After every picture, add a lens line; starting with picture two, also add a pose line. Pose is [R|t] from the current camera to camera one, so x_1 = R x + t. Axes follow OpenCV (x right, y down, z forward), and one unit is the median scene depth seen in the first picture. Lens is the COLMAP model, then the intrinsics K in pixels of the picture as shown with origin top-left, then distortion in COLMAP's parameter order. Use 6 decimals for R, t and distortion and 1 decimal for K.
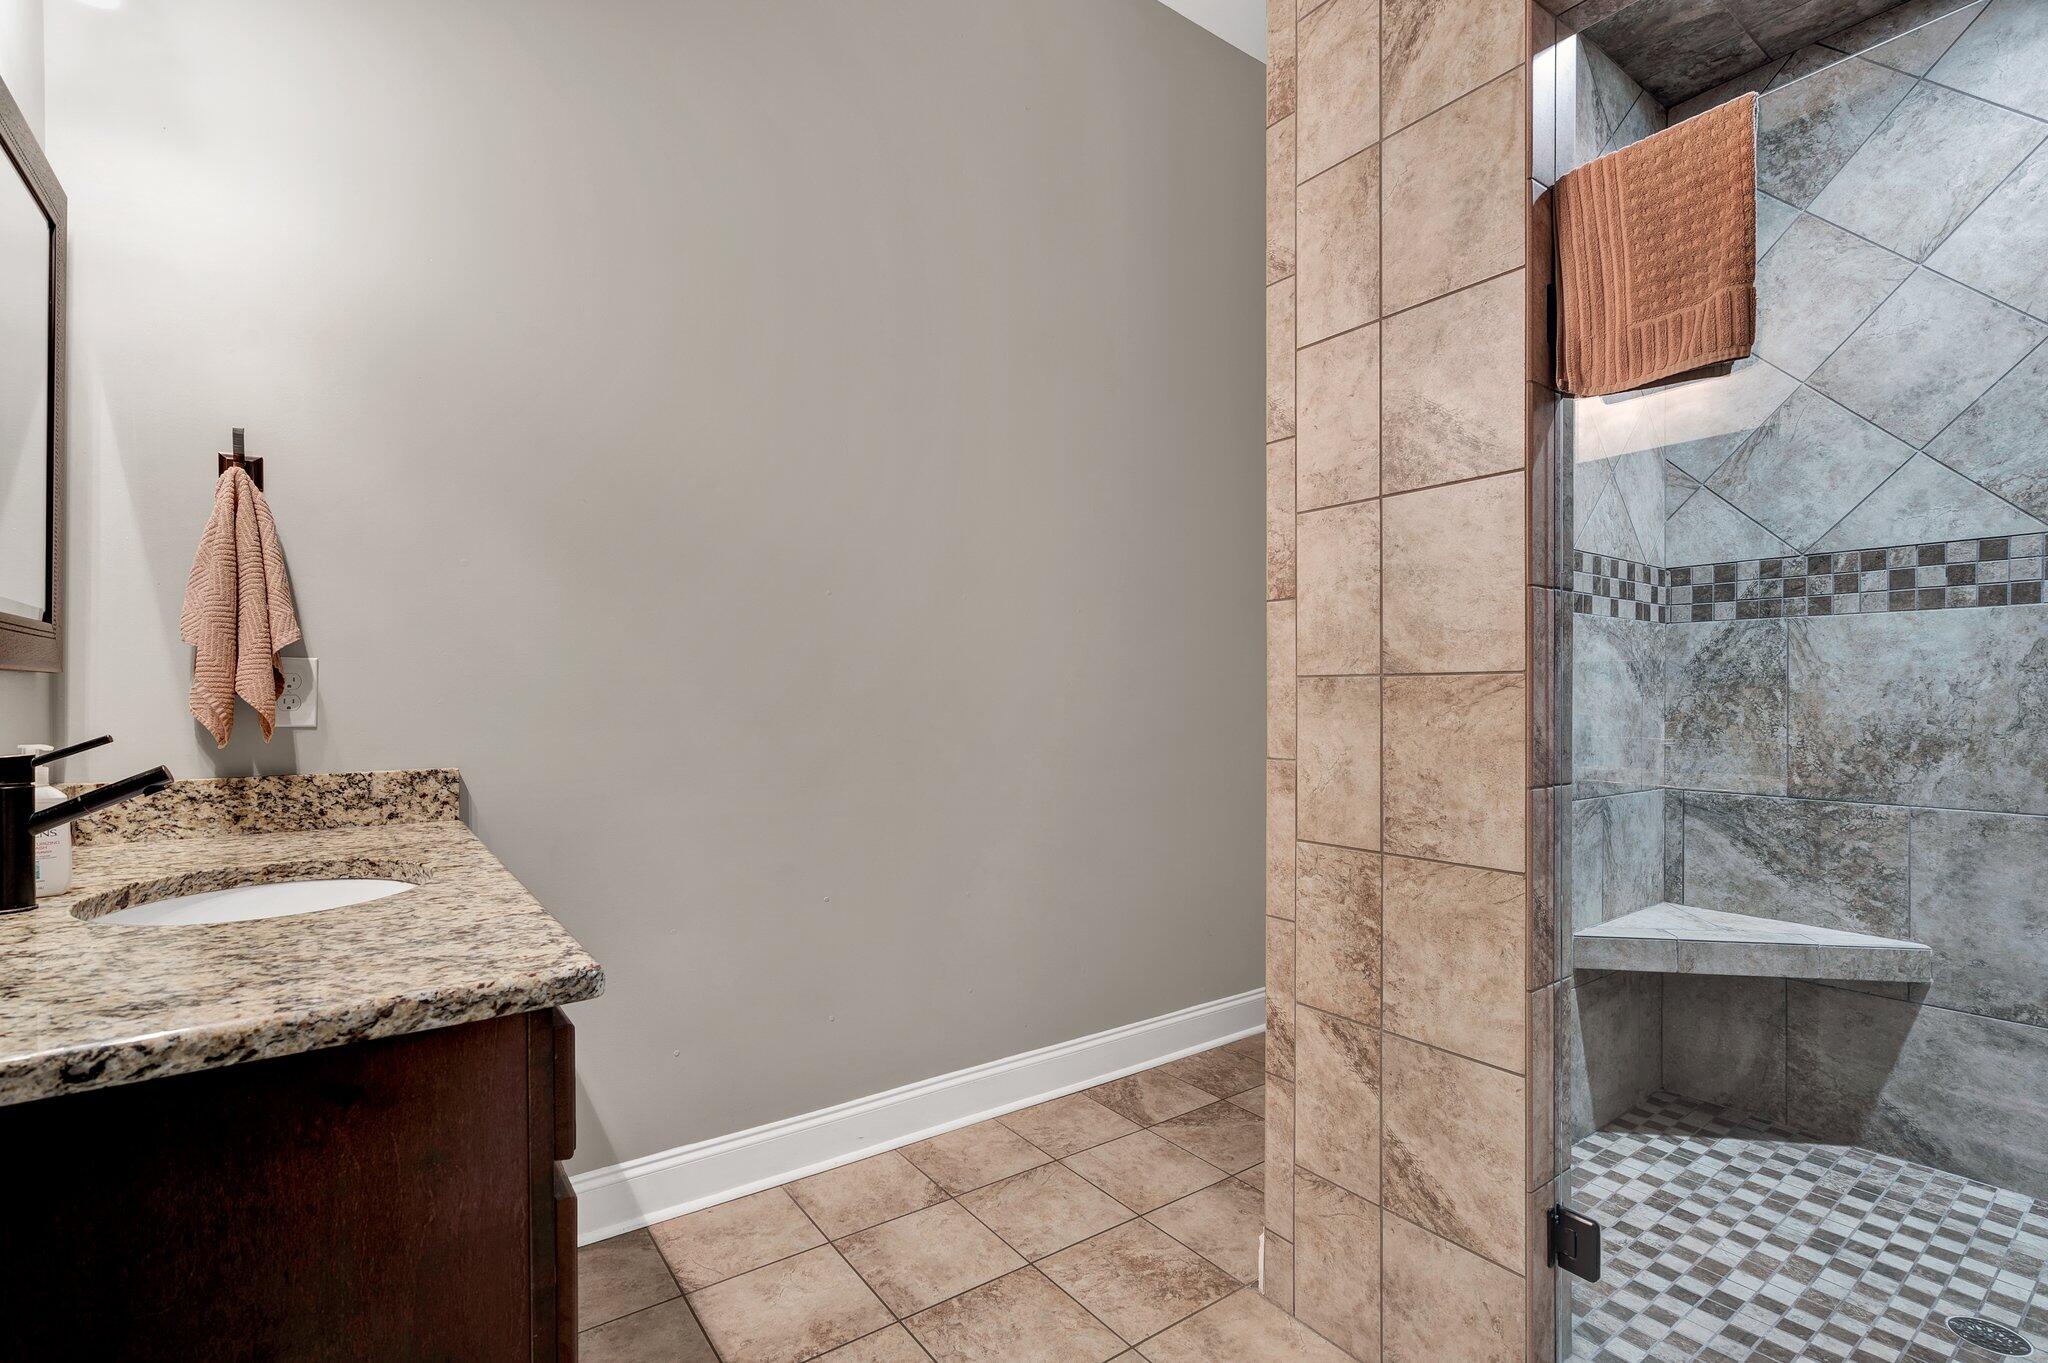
lens RADIAL K [[928.5, 0, 1020.1], [0, 928.5, 690.0], [0, 0, 1]] dist [-0.002947, -0.000384]
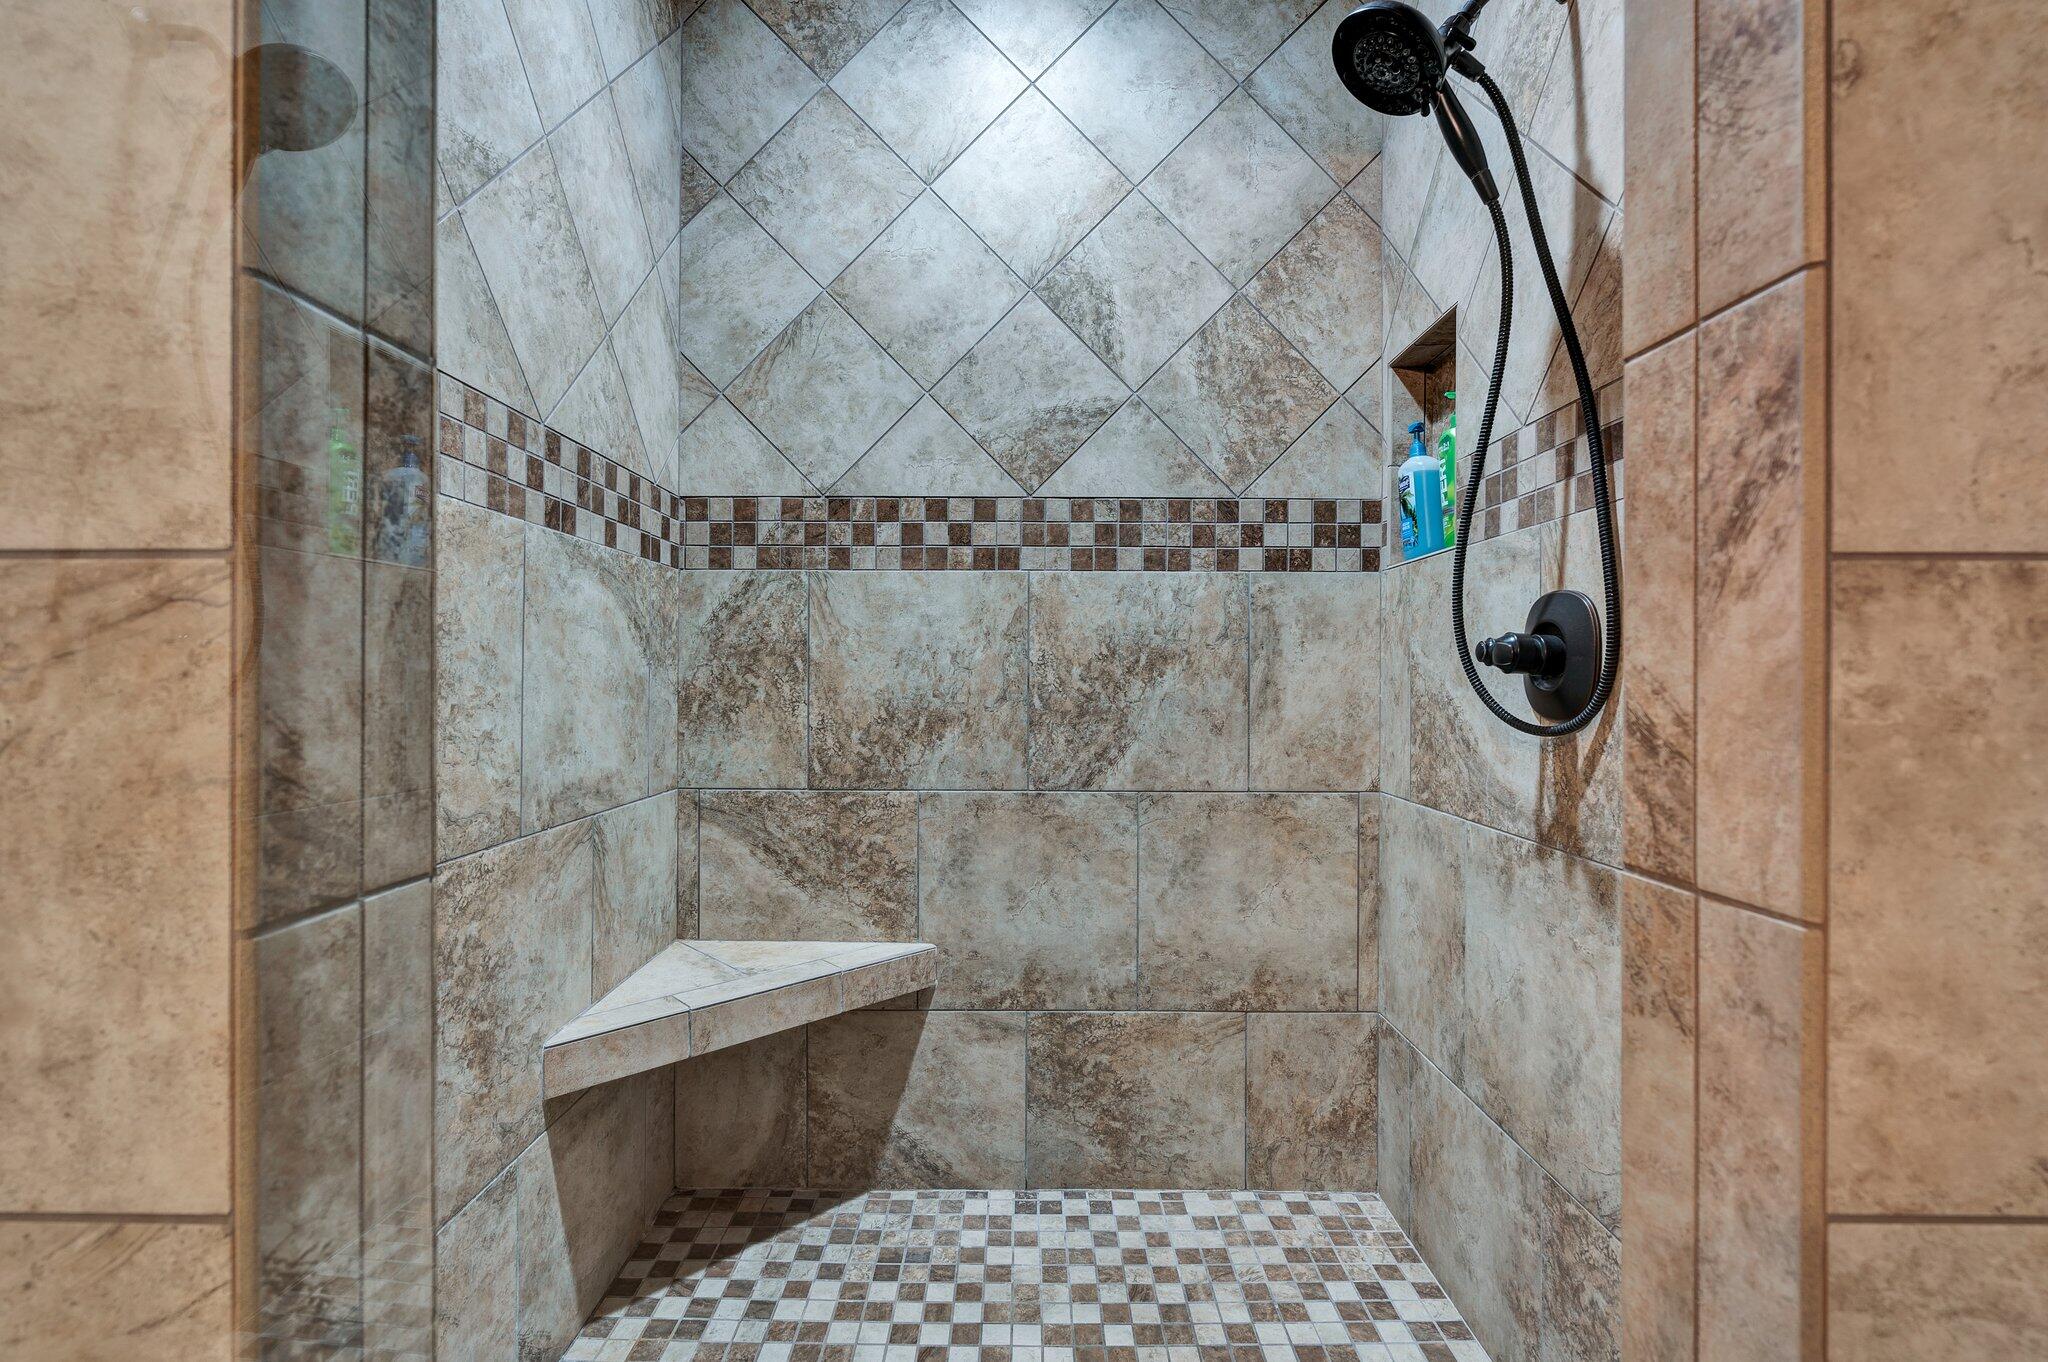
lens RADIAL K [[928.5, 0, 1020.1], [0, 928.5, 689.5], [0, 0, 1]] dist [-0.002947, -0.000384]
pose [[0.583579, -0.010626, 0.811987, 0.284103], [-0.008205, 0.999786, 0.018981, 0.010773], [-0.812015, -0.017740, 0.583367, 0.386883]]
